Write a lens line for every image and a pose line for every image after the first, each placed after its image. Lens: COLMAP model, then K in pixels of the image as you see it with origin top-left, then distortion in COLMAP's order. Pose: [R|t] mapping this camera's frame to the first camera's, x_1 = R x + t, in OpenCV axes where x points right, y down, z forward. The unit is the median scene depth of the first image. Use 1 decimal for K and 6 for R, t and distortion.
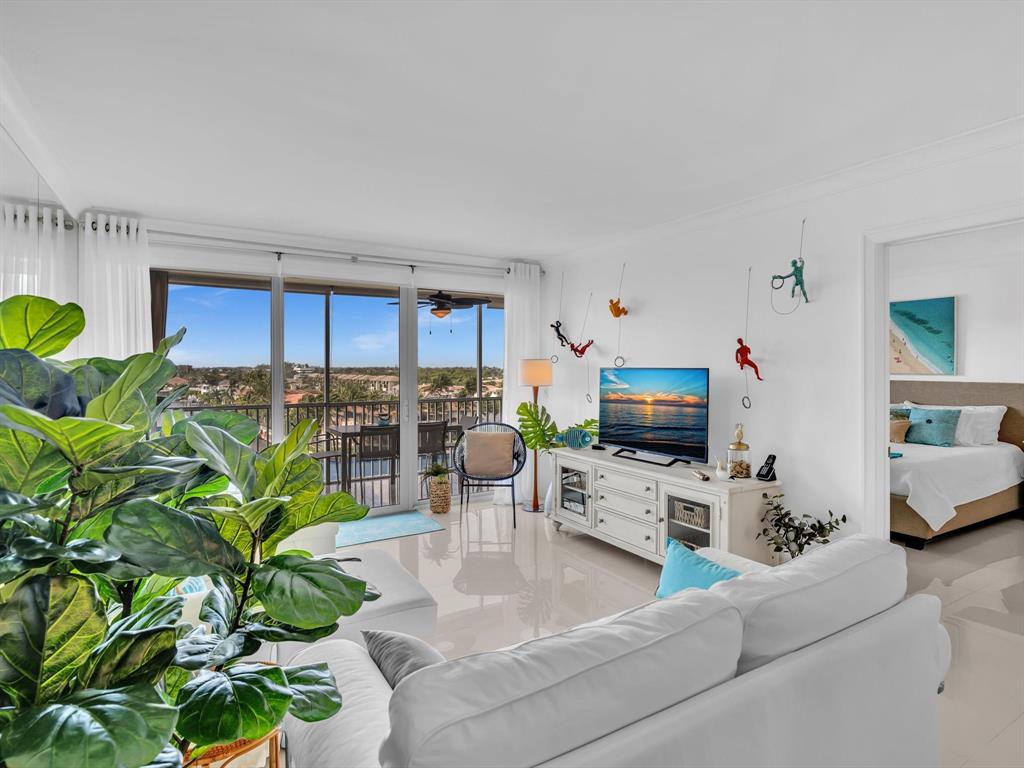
lens RADIAL K [[548.7, 0, 512.4], [0, 548.7, 369.0], [0, 0, 1]] dist [-0.002608, -0.000210]
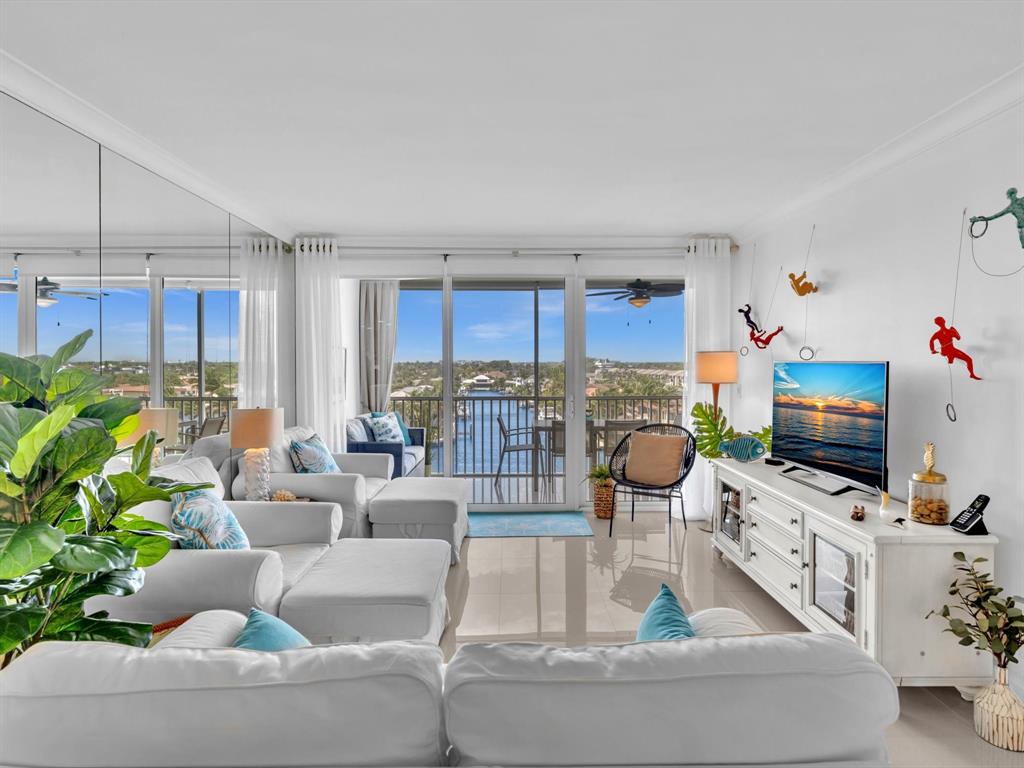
lens RADIAL K [[565.2, 0, 510.8], [0, 565.2, 372.9], [0, 0, 1]] dist [-0.006896, -0.001450]
pose [[0.861950, 0.008328, -0.506925, 0.239079], [-0.000206, 0.999871, 0.016077, 0.001063], [0.506994, -0.013754, 0.861840, 0.106618]]
